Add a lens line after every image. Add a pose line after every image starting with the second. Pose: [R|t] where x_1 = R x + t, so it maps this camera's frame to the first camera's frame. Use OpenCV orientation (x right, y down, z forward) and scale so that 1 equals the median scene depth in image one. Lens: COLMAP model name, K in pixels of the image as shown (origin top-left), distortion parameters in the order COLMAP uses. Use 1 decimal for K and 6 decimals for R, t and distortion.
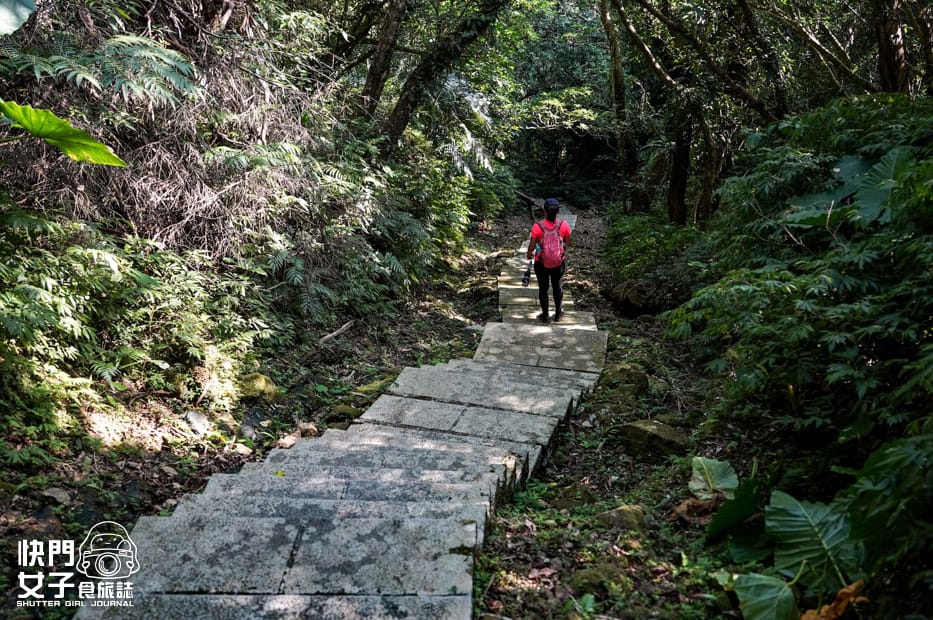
lens RADIAL K [[937.1, 0, 466.6], [0, 937.1, 310.7], [0, 0, 1]] dist [-0.000637, 0.000000]
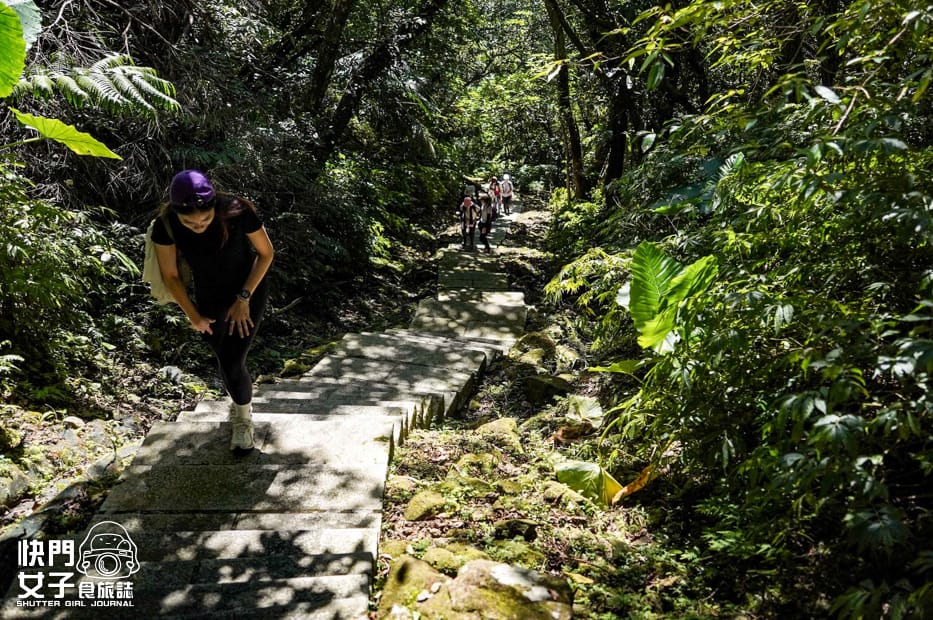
lens RADIAL K [[996.4, 0, 466.4], [0, 996.4, 309.1], [0, 0, 1]] dist [-0.000244, 0.000000]
pose [[0.998812, 0.001230, 0.048711, 0.031780], [-0.001568, 0.999975, 0.006904, 0.027640], [-0.048701, -0.006972, 0.998789, -0.353924]]
